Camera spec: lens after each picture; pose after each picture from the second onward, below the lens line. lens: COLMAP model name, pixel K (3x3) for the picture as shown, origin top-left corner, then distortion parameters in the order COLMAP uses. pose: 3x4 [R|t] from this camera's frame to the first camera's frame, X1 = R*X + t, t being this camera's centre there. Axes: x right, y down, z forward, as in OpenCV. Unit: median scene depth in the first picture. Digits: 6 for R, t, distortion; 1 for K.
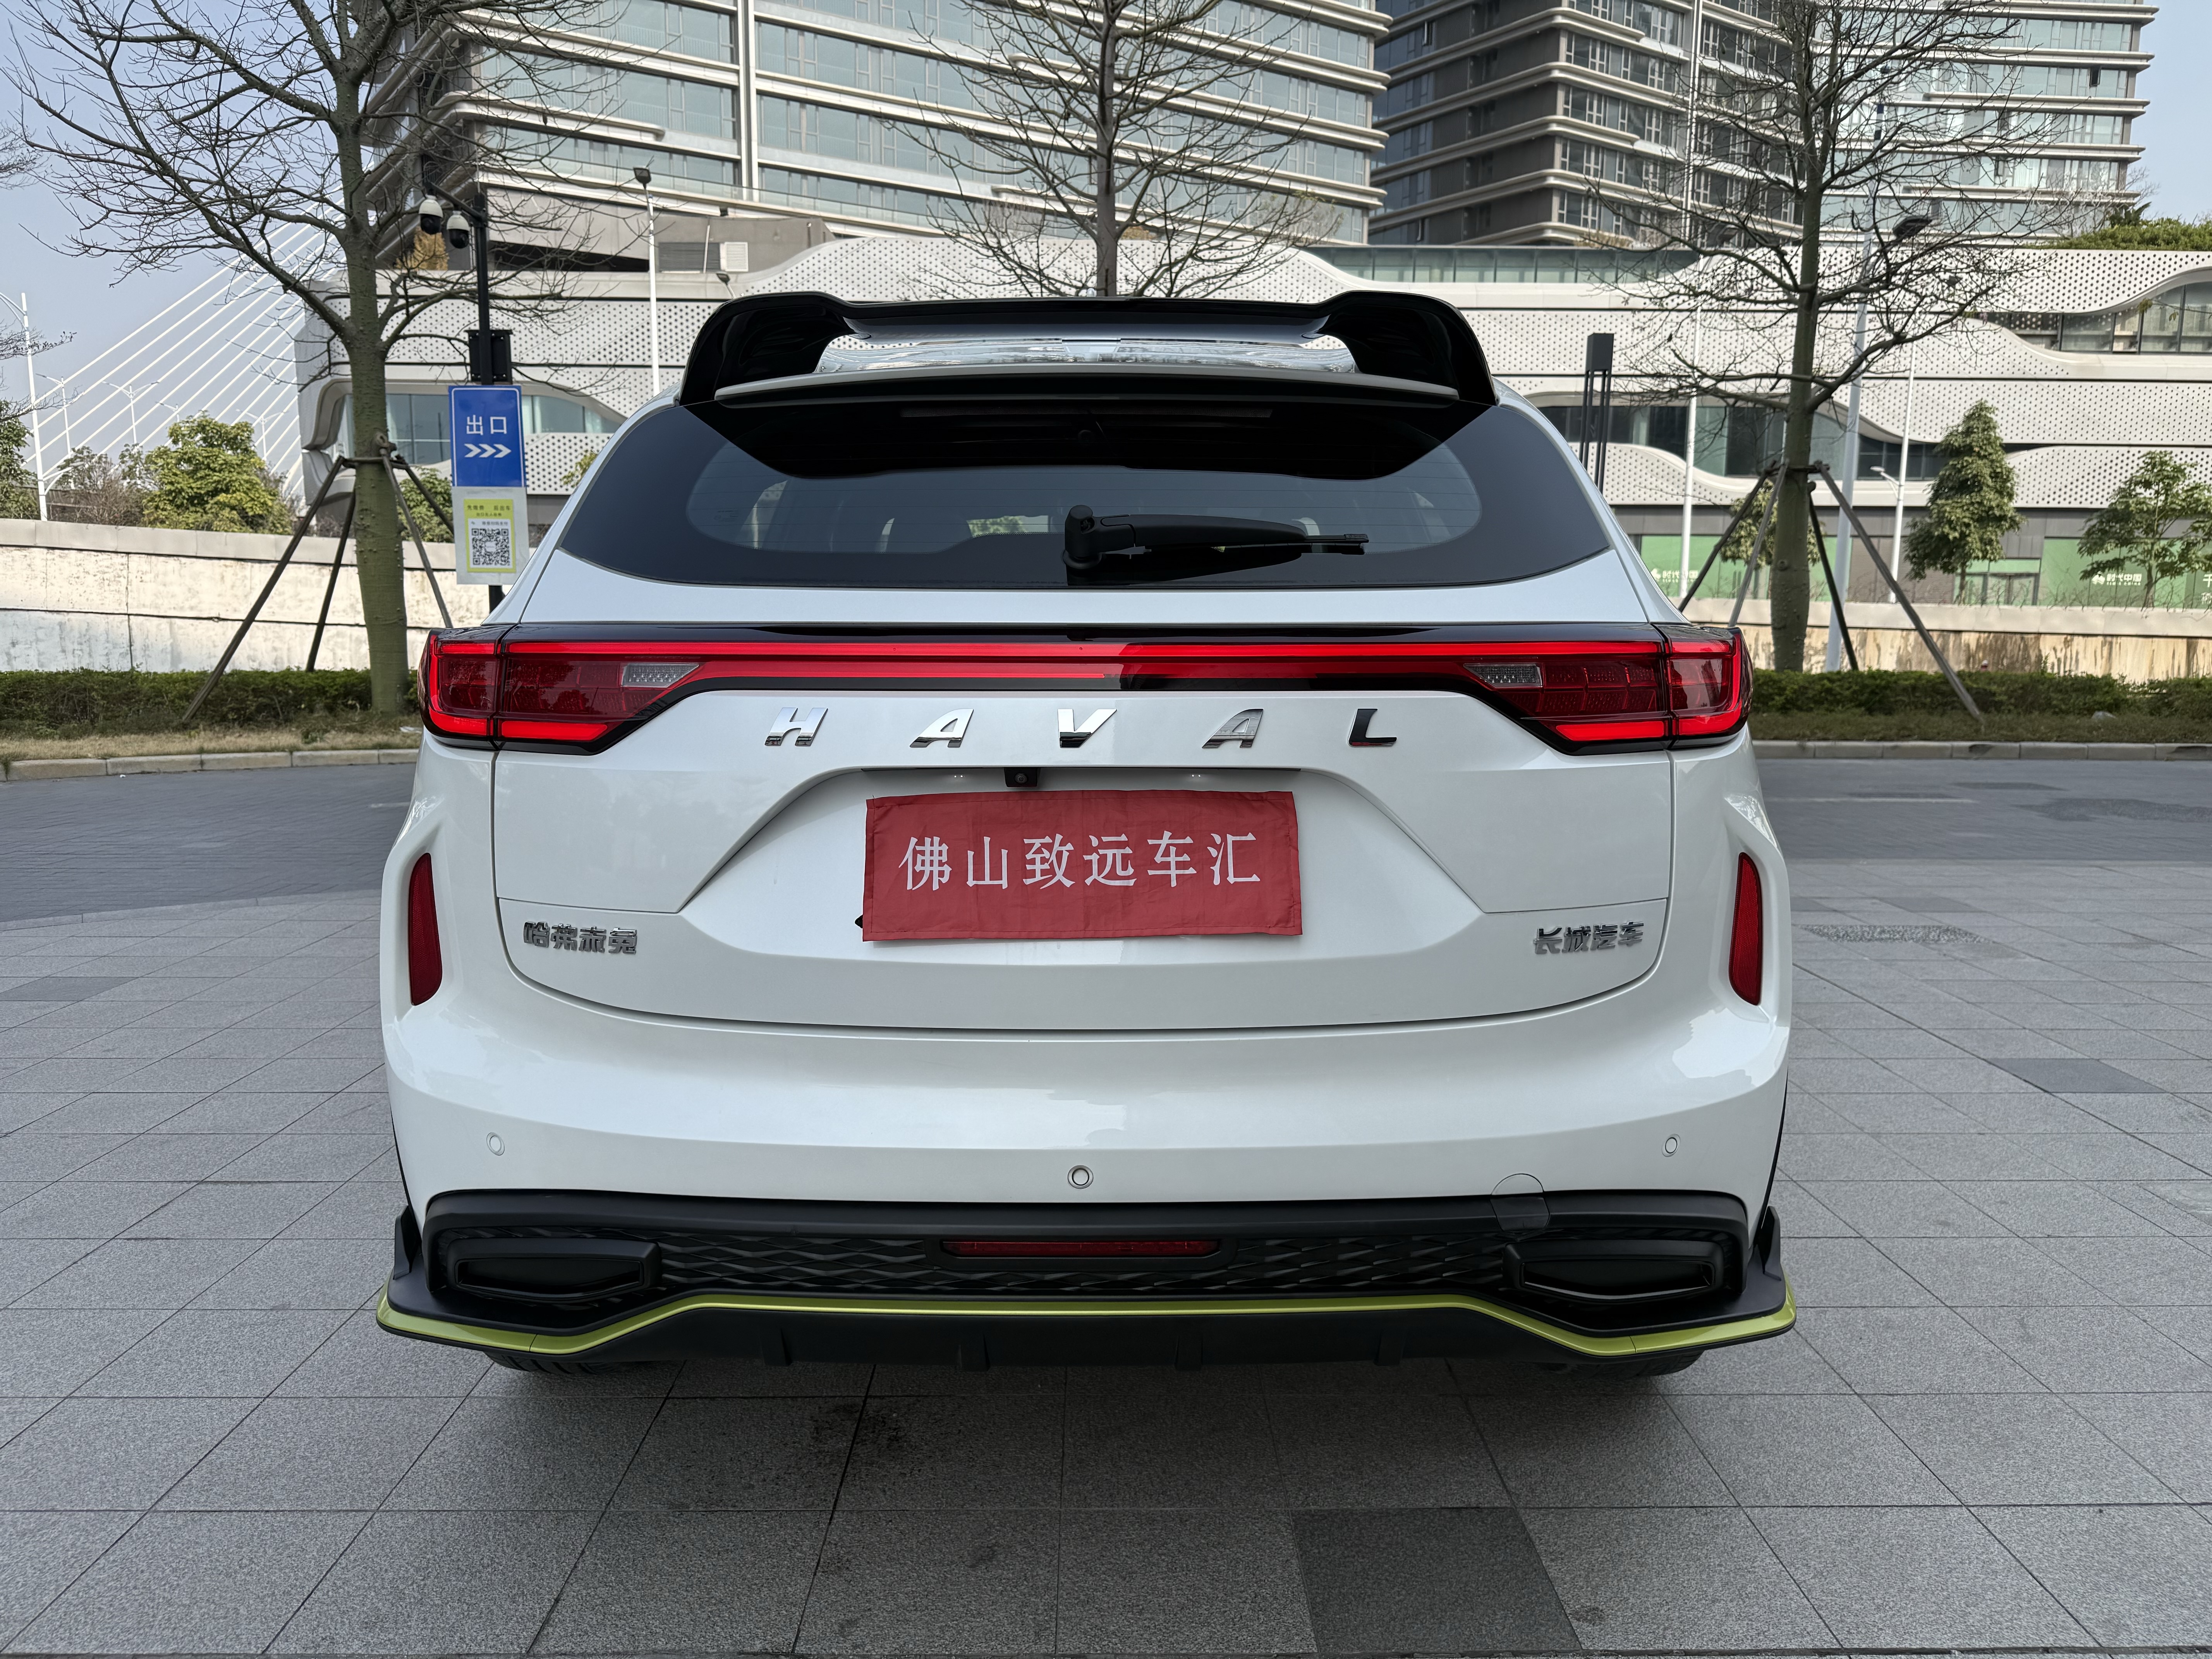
lens RADIAL K [[1572.7, 0, 1109.4], [0, 1572.7, 855.8], [0, 0, 1]] dist [0.009933, -0.020073]
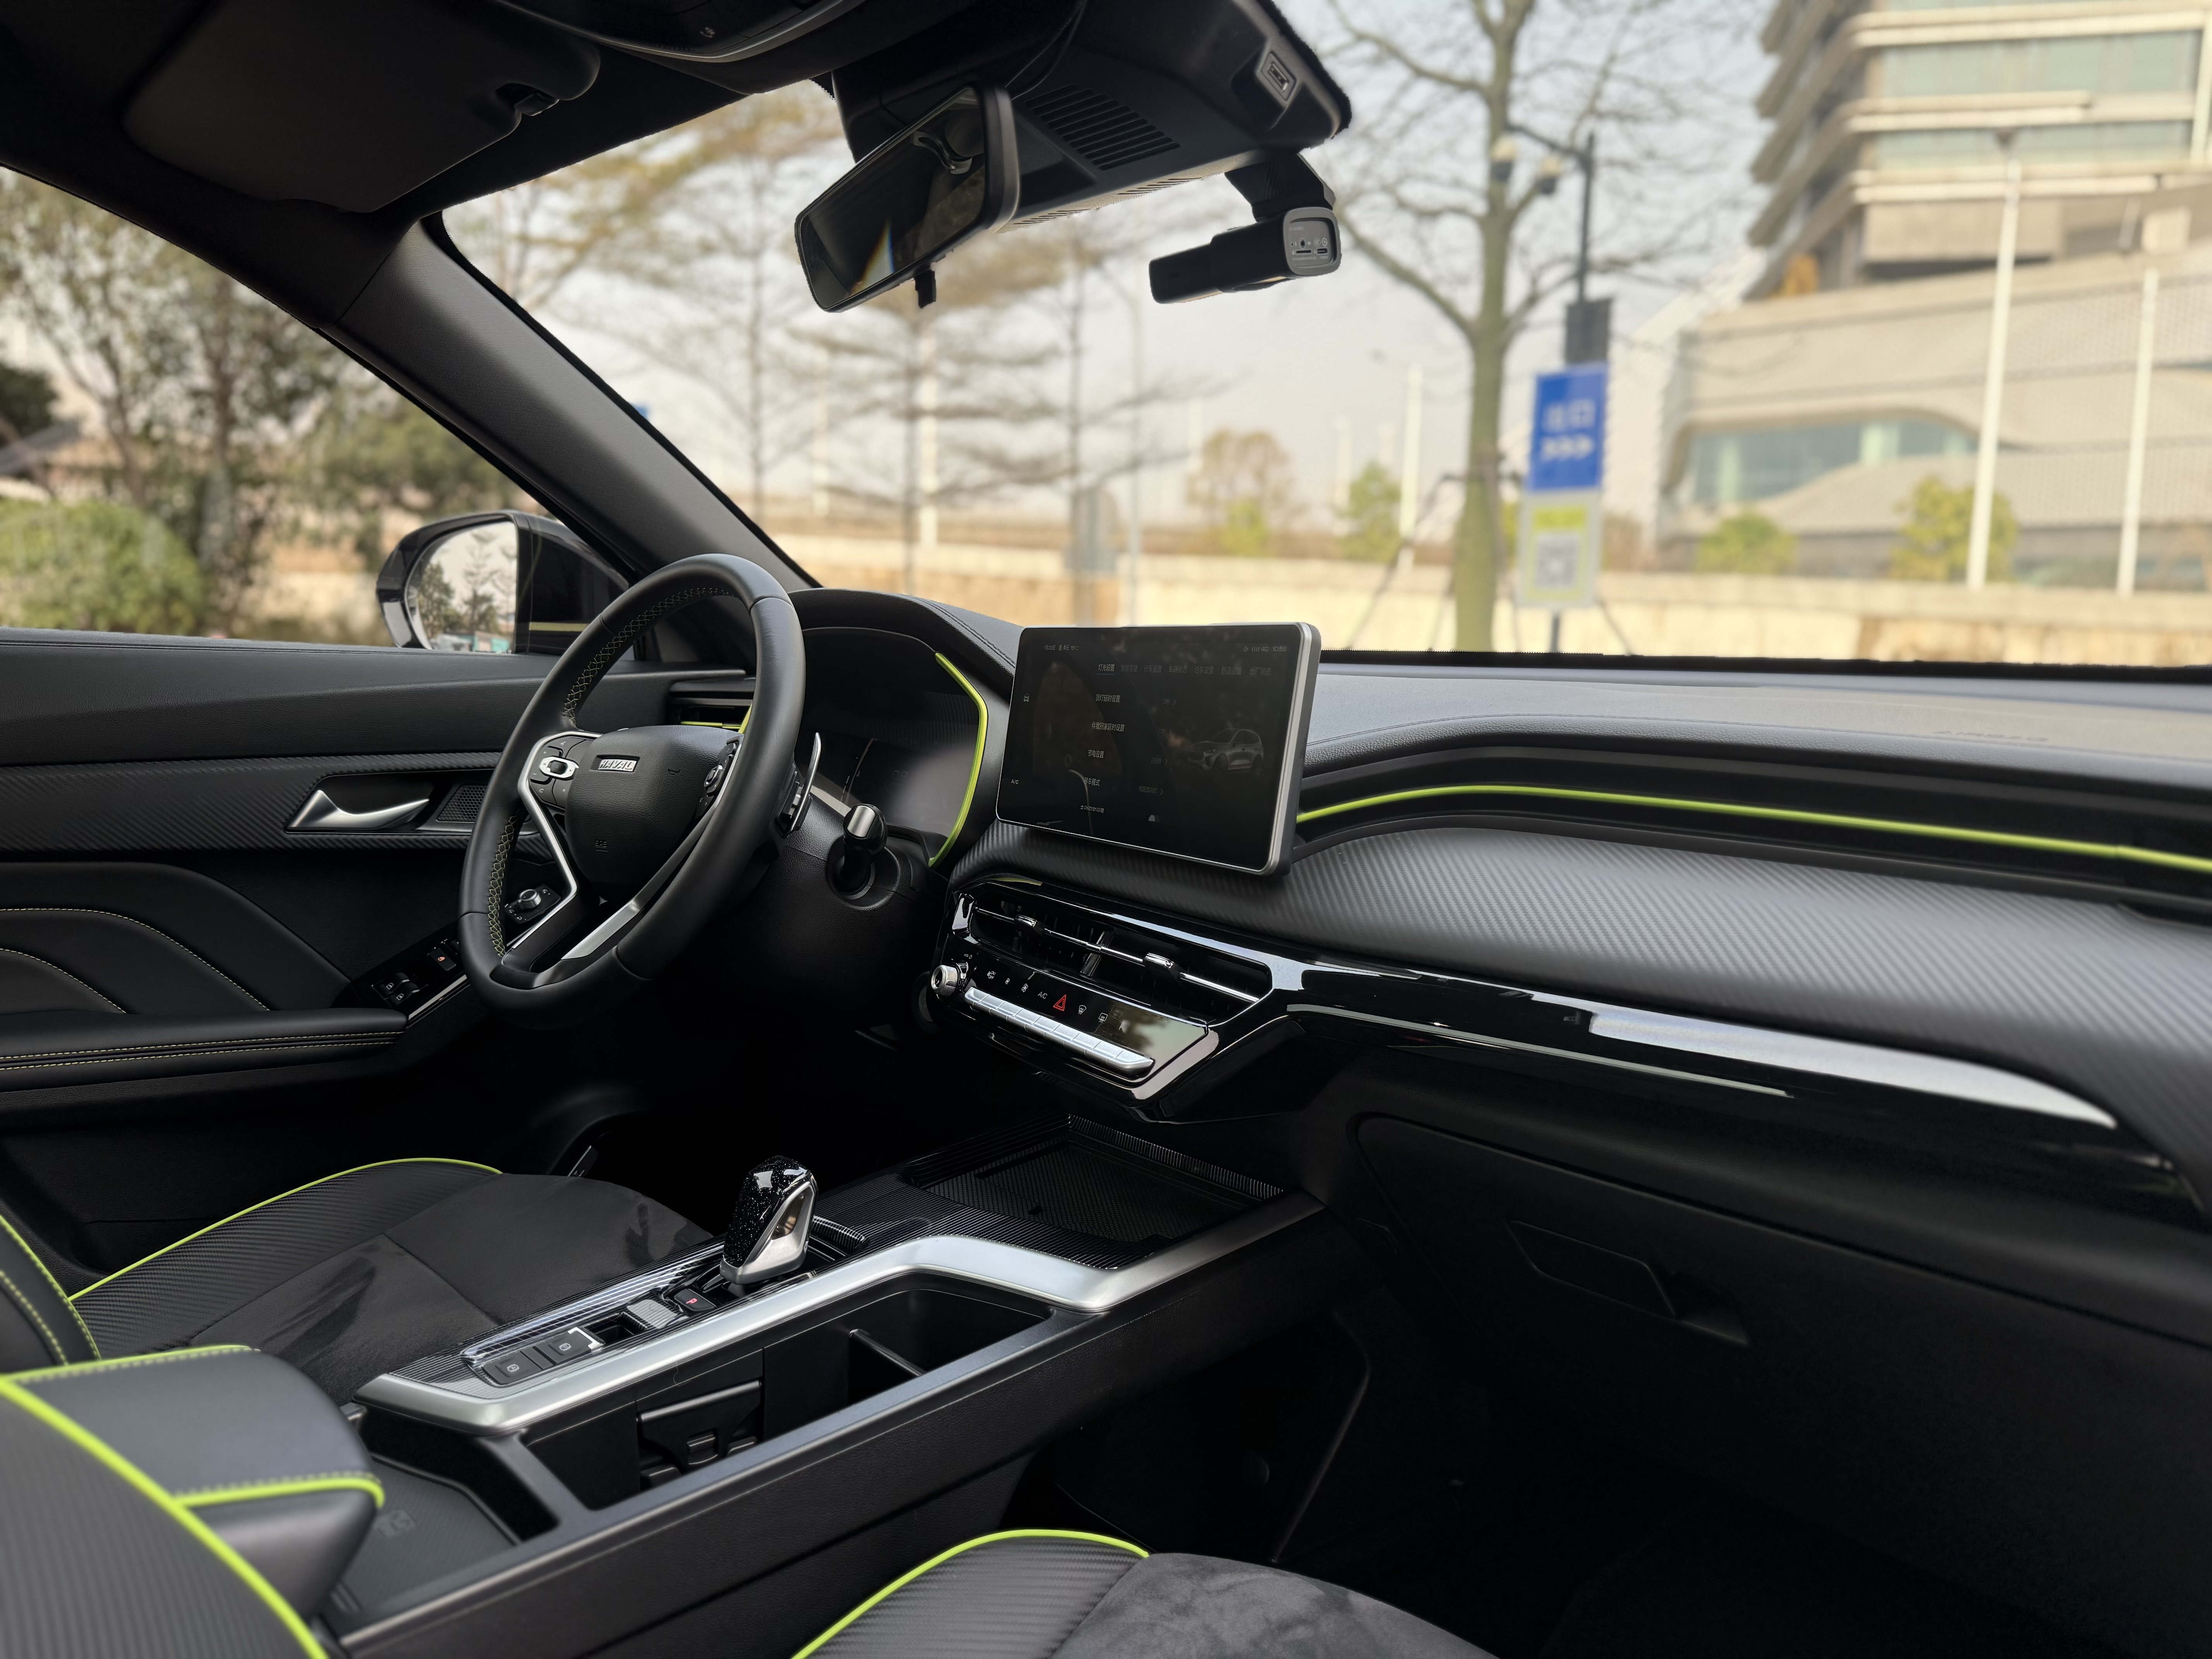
lens RADIAL K [[1572.7, 0, 1114.9], [0, 1572.7, 832.4], [0, 0, 1]] dist [0.009933, -0.020073]
pose [[0.684516, 0.099221, -0.722214, 0.048179], [-0.128894, 0.991559, 0.014059, -0.040585], [0.717513, 0.083465, 0.691527, 0.277954]]
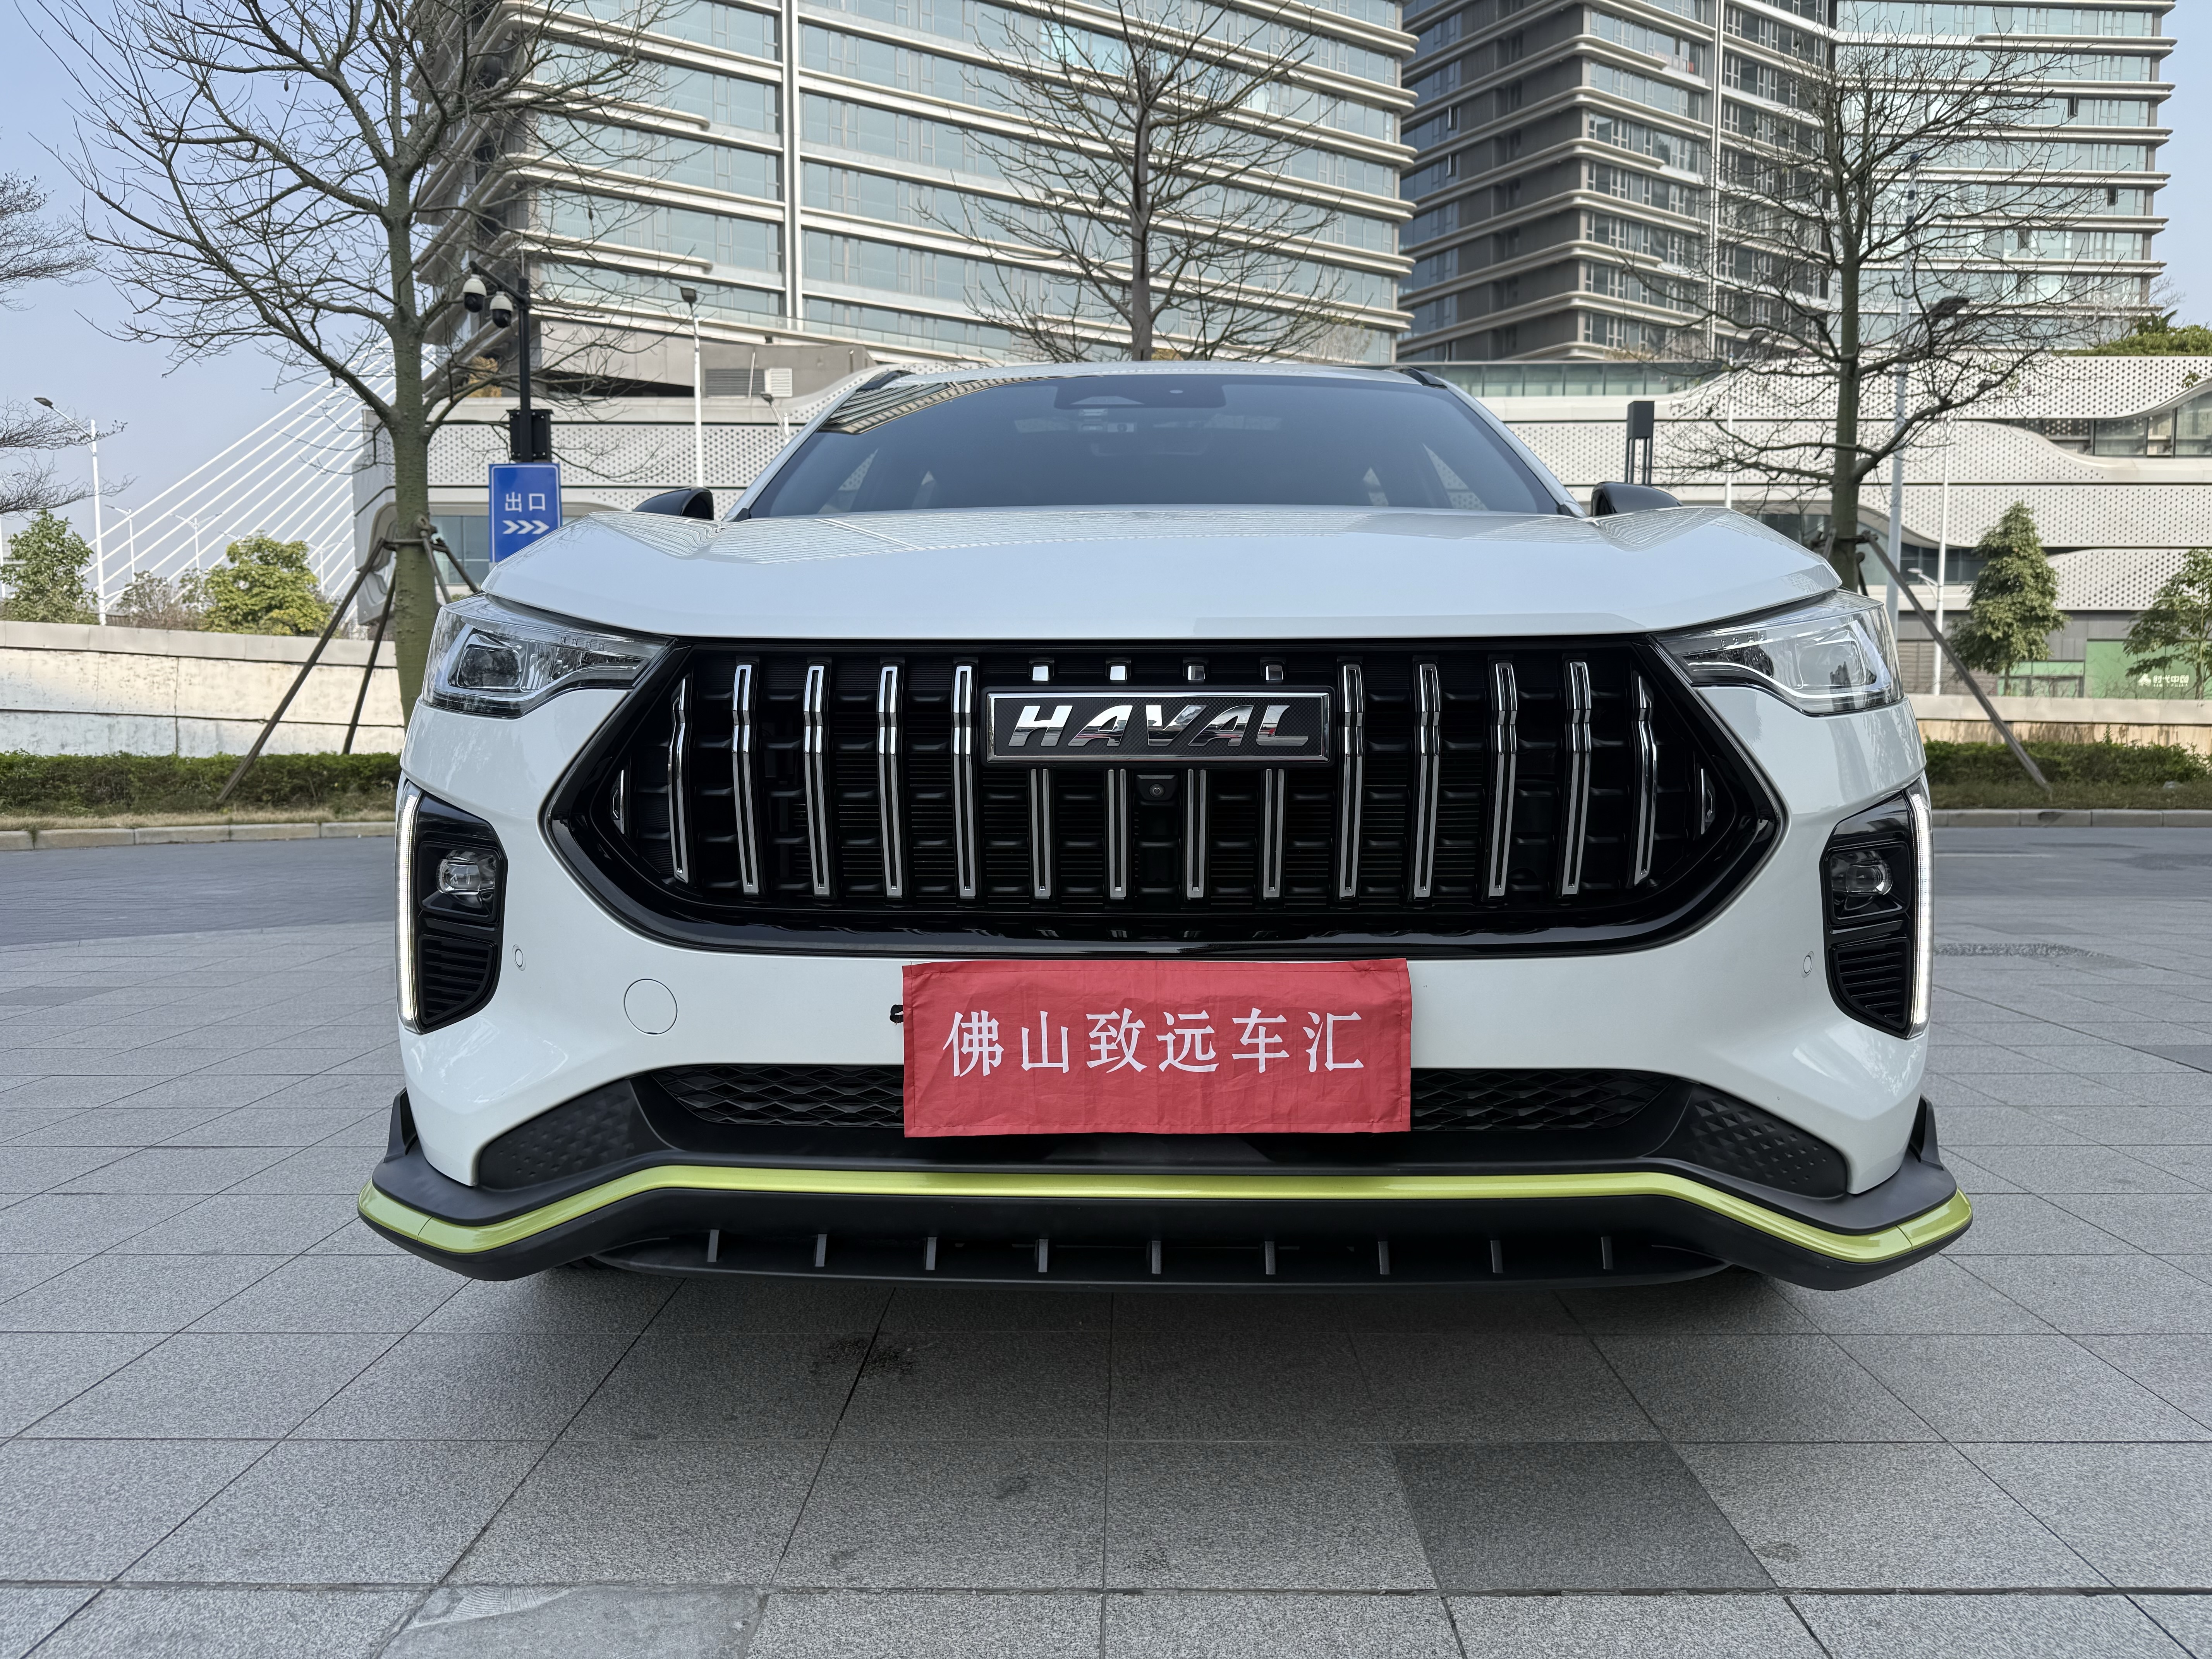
lens RADIAL K [[1572.7, 0, 1105.9], [0, 1572.7, 851.9], [0, 0, 1]] dist [0.009933, -0.020073]
pose [[0.999672, -0.005452, -0.025009, -0.001517], [0.003488, 0.996953, -0.077929, 0.027293], [0.025358, 0.077817, 0.996645, 0.025288]]
